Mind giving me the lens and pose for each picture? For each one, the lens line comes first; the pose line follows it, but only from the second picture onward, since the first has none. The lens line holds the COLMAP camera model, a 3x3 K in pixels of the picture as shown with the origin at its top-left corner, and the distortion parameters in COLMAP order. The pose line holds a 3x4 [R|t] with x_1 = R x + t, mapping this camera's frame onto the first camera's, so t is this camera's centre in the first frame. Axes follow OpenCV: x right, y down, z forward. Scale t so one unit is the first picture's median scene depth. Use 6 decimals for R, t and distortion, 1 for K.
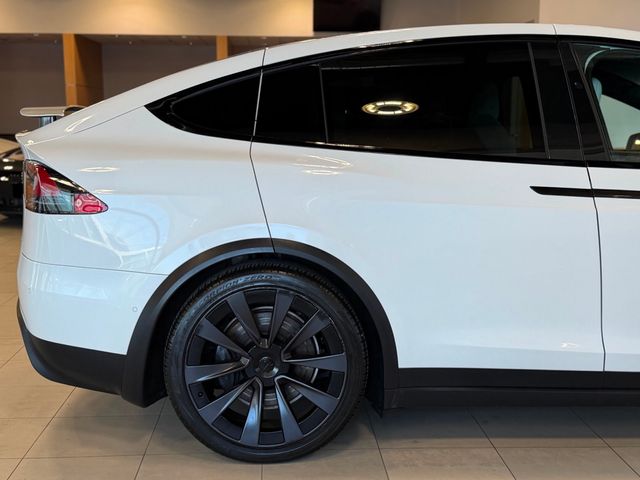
lens RADIAL K [[845.1, 0, 316.6], [0, 845.1, 239.5], [0, 0, 1]] dist [0.085805, 0.000000]
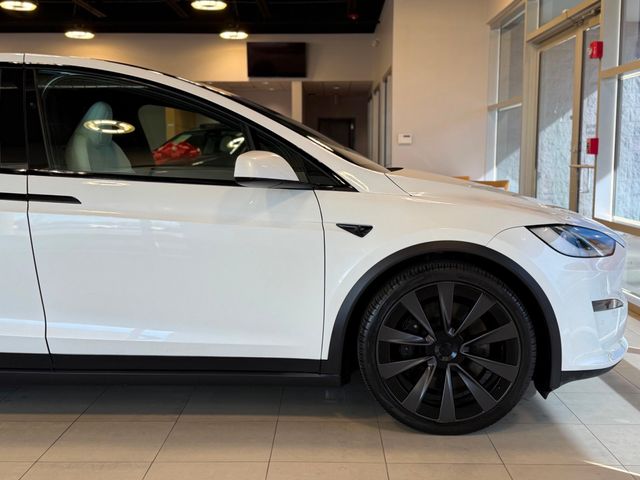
lens RADIAL K [[762.0, 0, 325.0], [0, 762.0, 223.6], [0, 0, 1]] dist [0.069530, 0.000000]
pose [[0.998398, 0.006859, -0.056161, 0.672070], [-0.010024, 0.998365, -0.056283, 0.029237], [0.055683, 0.056756, 0.996834, -0.026336]]
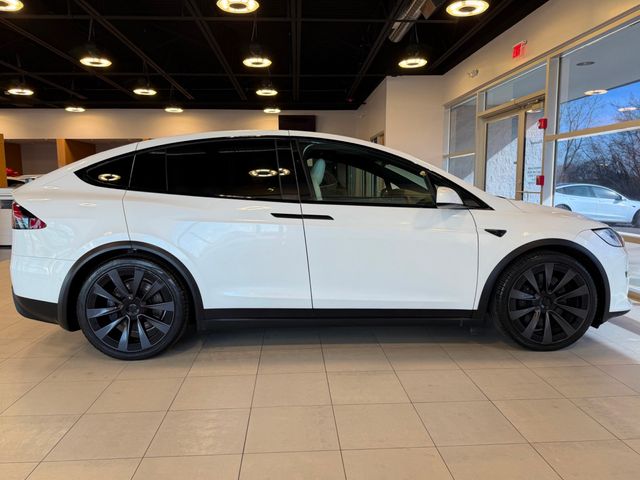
lens RADIAL K [[468.6, 0, 325.9], [0, 468.6, 243.0], [0, 0, 1]] dist [0.029063, -0.014690]
pose [[0.999855, -0.003923, 0.016579, 0.334154], [0.004279, 0.999760, -0.021482, 0.025225], [-0.016491, 0.021550, 0.999632, -0.055223]]
